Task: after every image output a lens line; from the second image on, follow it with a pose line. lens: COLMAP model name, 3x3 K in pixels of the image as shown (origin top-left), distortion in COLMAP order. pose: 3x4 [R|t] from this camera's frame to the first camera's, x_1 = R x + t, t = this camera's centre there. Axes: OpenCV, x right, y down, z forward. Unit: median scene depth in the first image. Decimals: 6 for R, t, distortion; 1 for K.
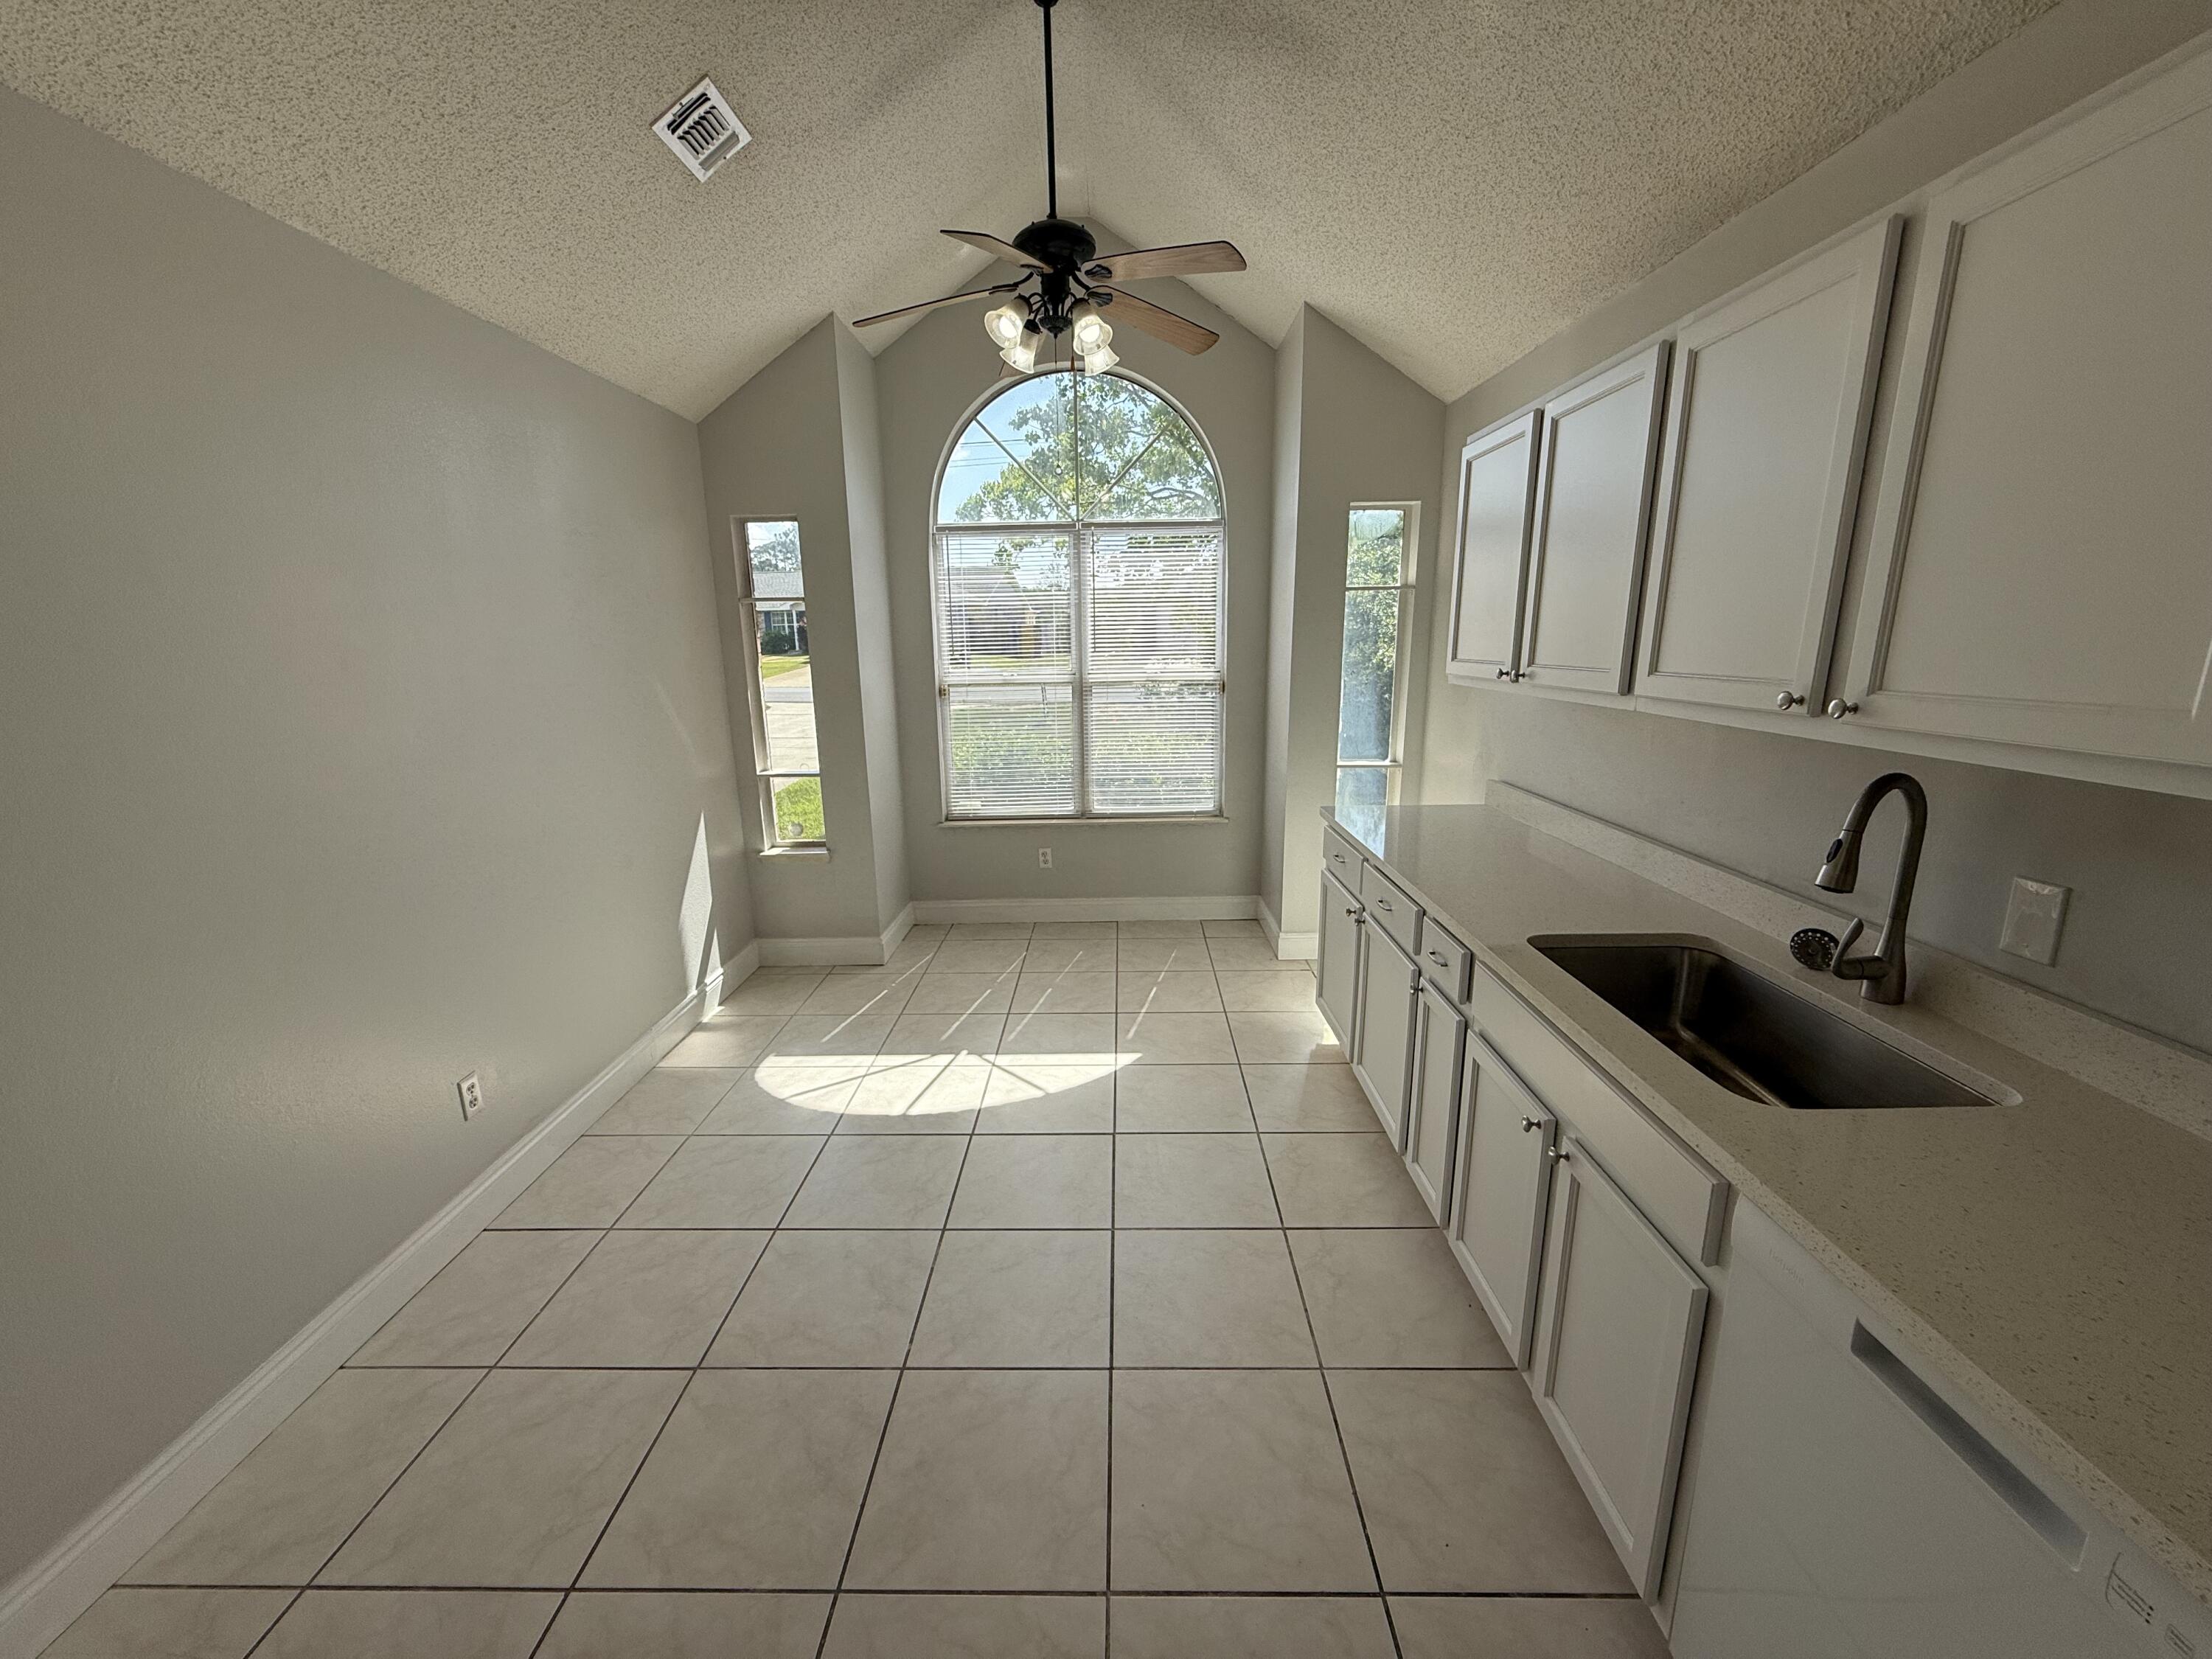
lens RADIAL K [[881.6, 0, 1102.6], [0, 881.6, 828.3], [0, 0, 1]] dist [-0.000836, 0.000447]
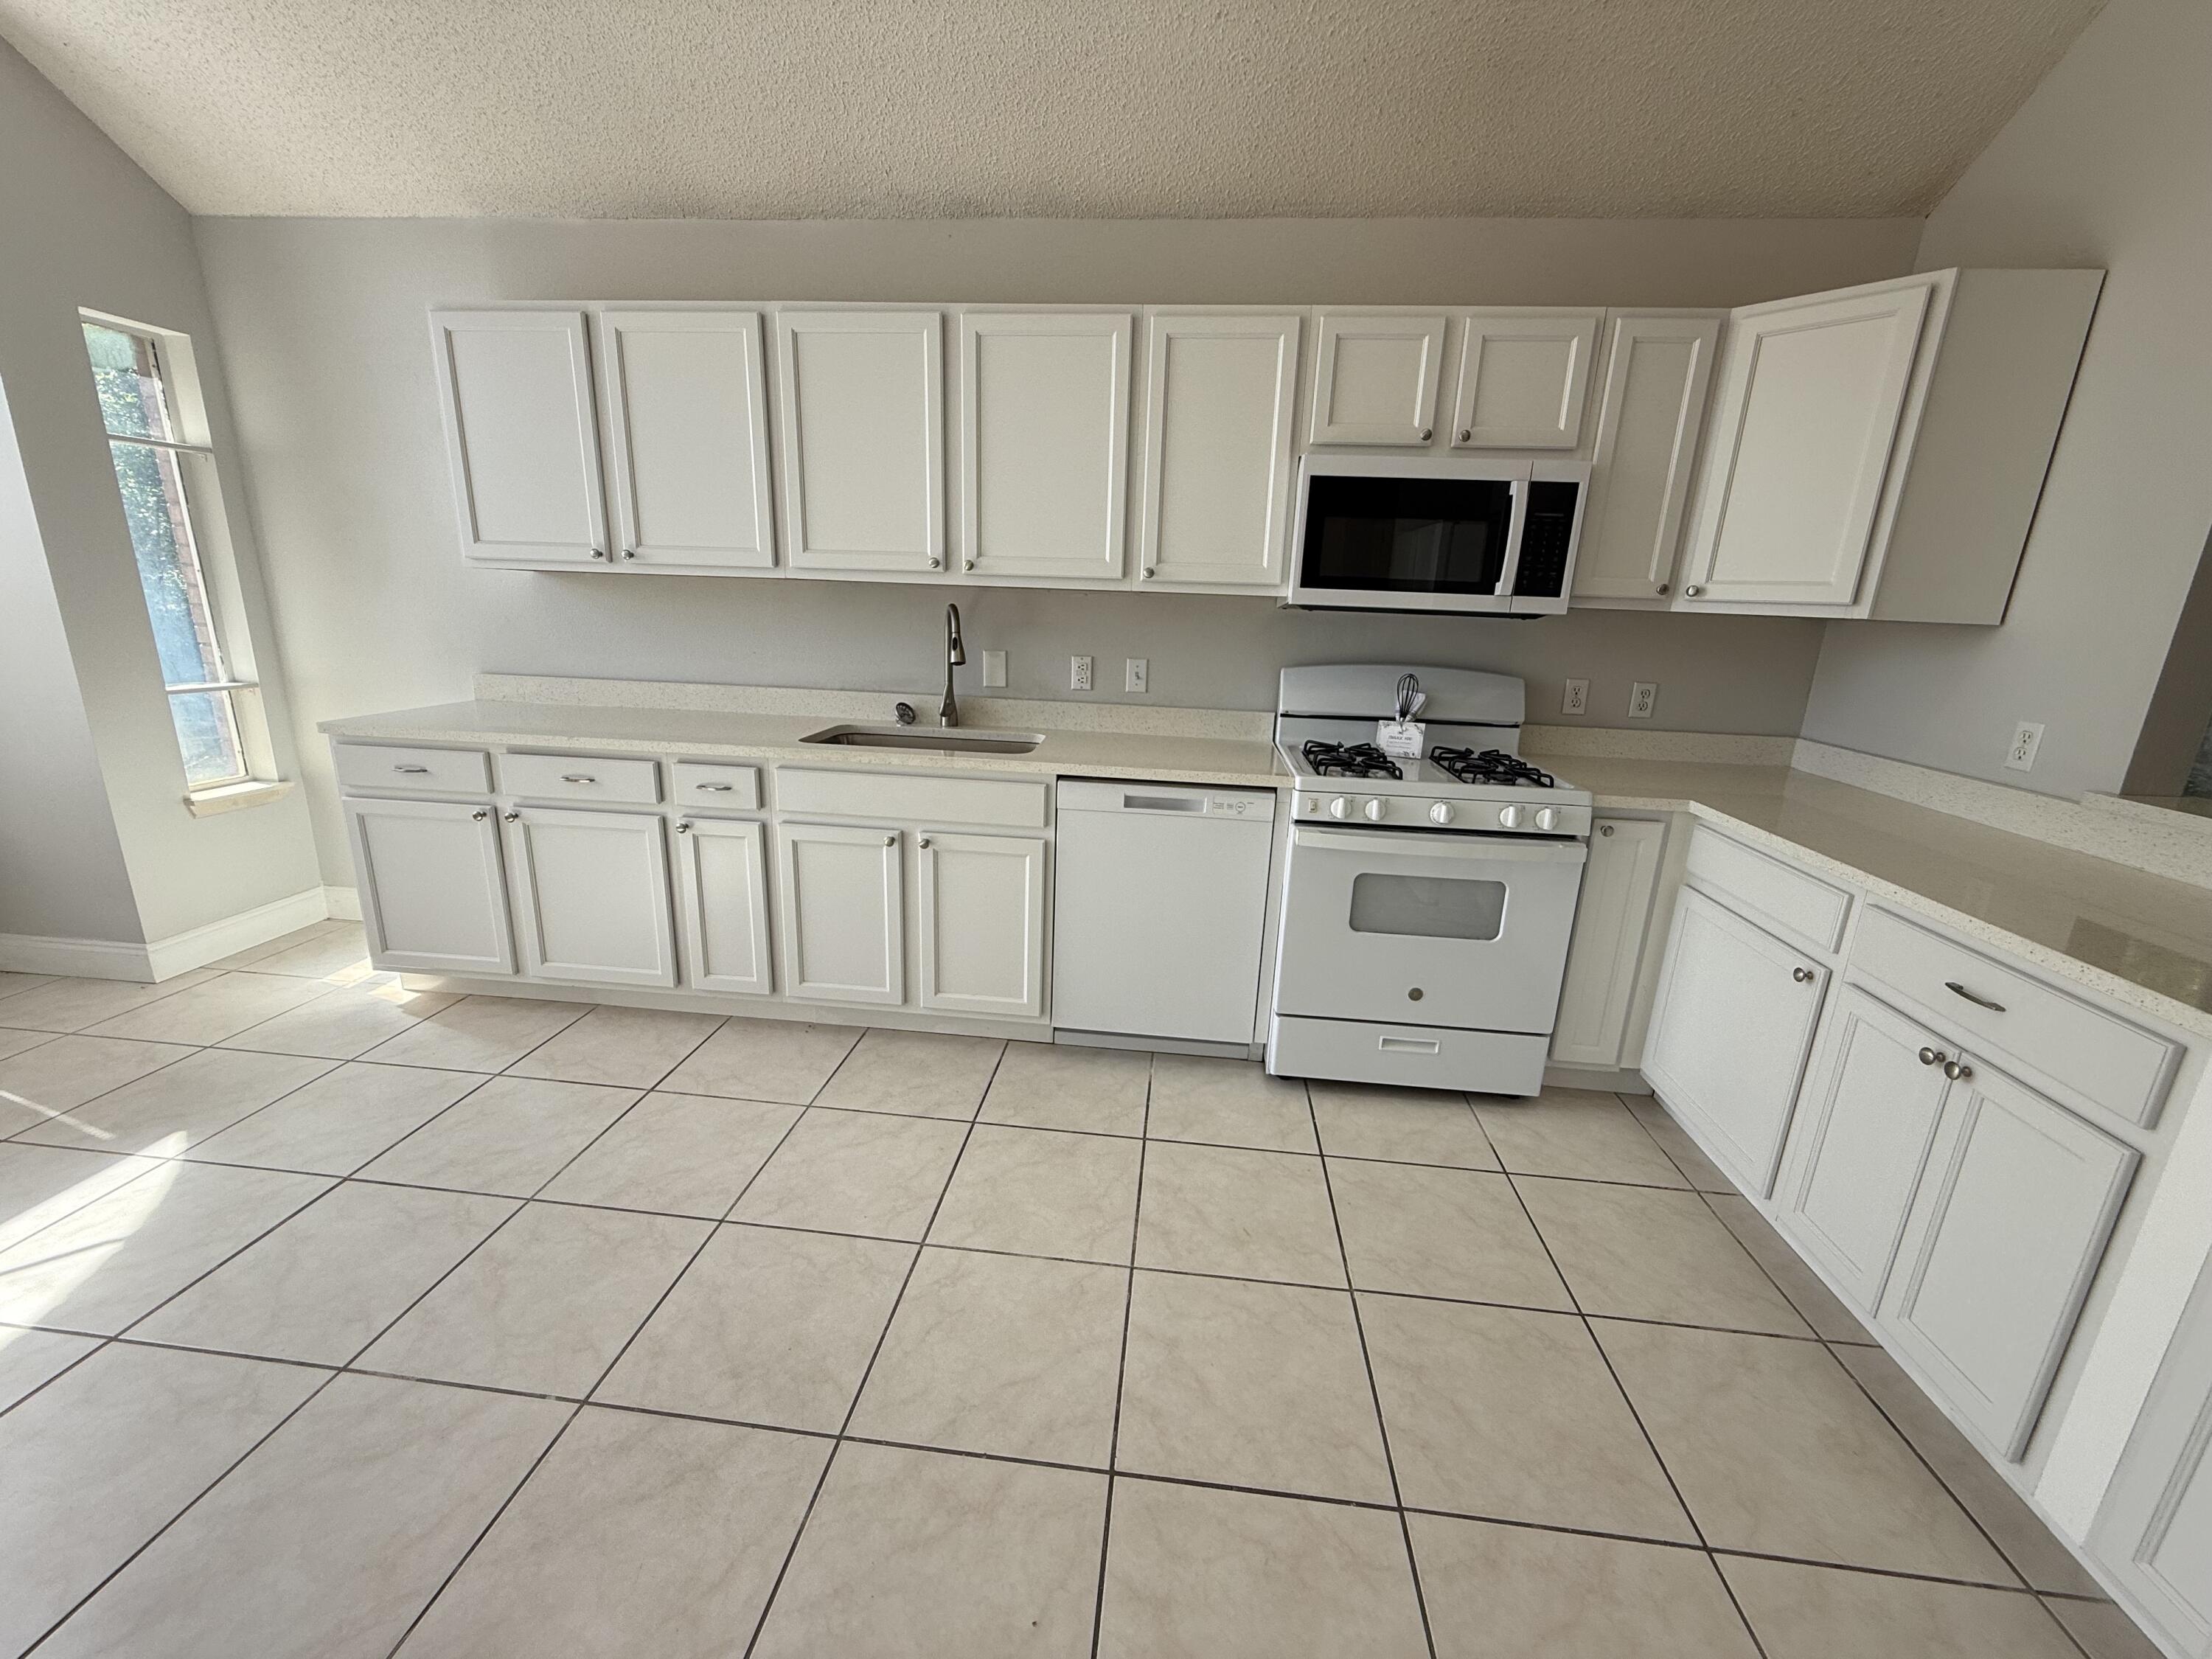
lens RADIAL K [[881.6, 0, 1097.8], [0, 881.6, 829.2], [0, 0, 1]] dist [-0.000836, 0.000447]
pose [[0.090786, -0.238282, 0.966943, -0.806592], [0.182340, 0.958516, 0.219086, 0.035858], [-0.979035, 0.156423, 0.130468, 0.362264]]
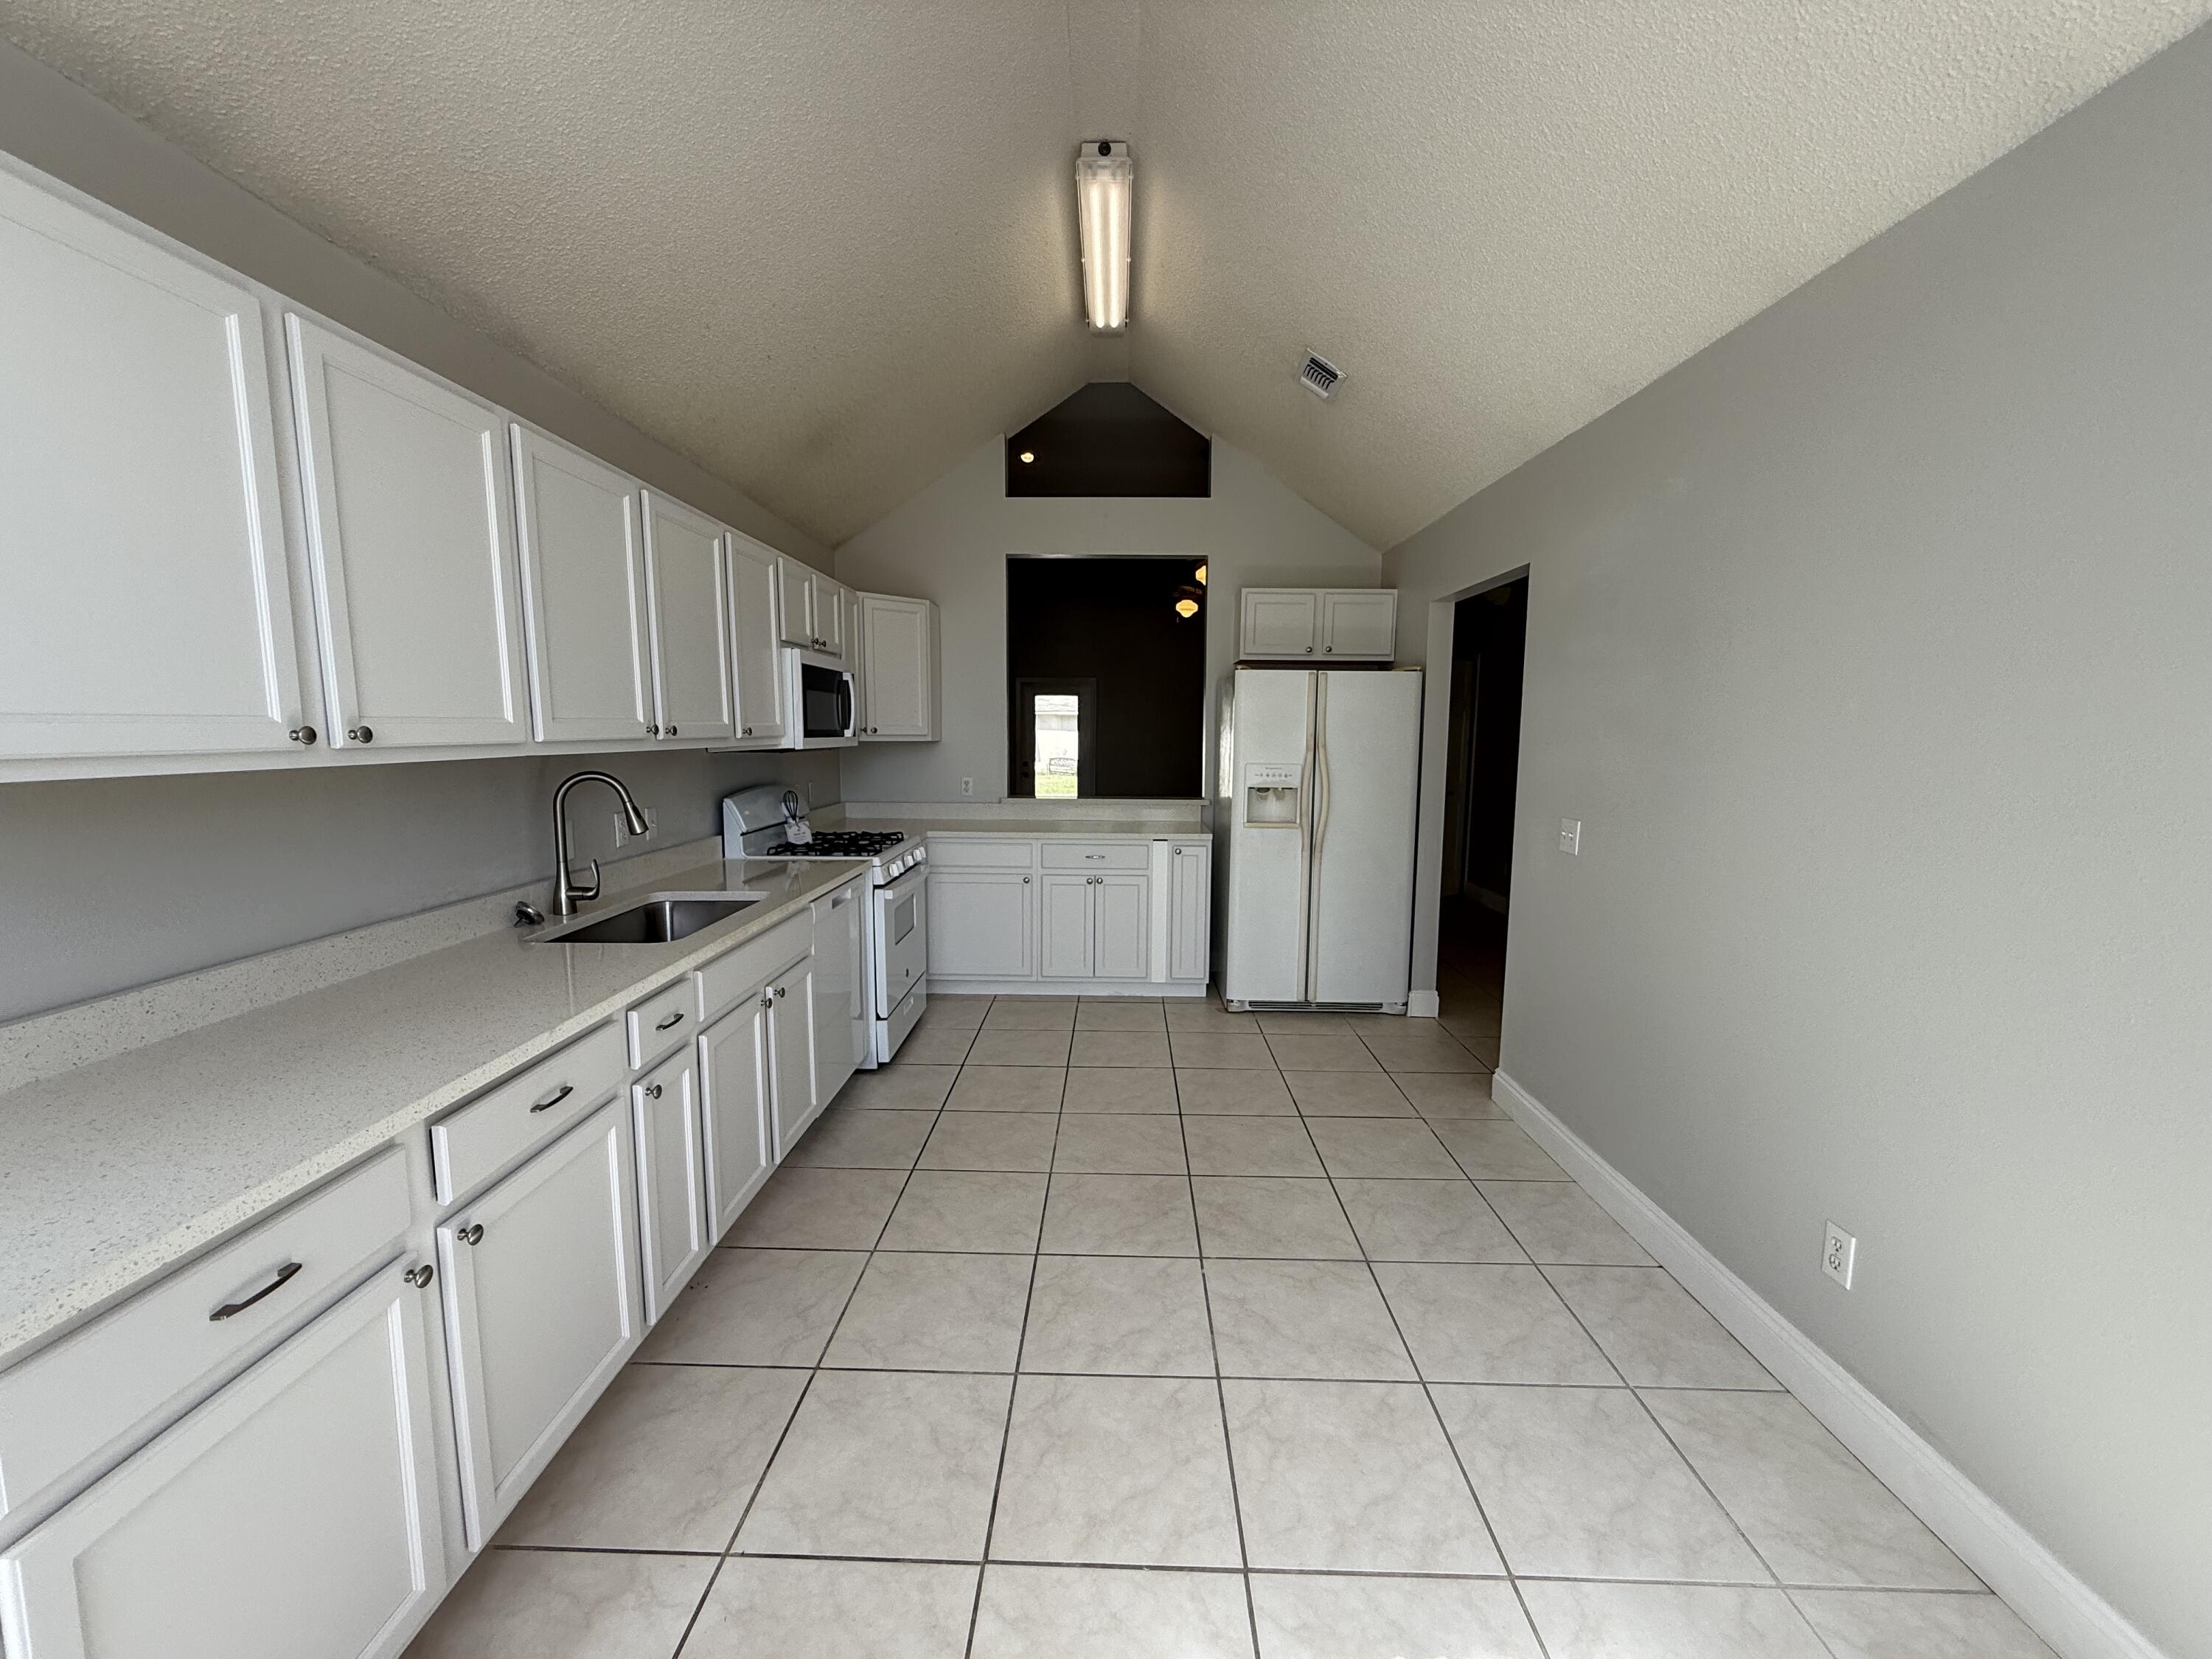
lens RADIAL K [[881.6, 0, 1097.2], [0, 881.6, 838.9], [0, 0, 1]] dist [-0.000836, 0.000447]
pose [[-0.999848, 0.007443, 0.015783, -0.099173], [0.012343, 0.941032, 0.338092, -0.371568], [-0.012336, 0.338235, -0.940981, 1.943341]]
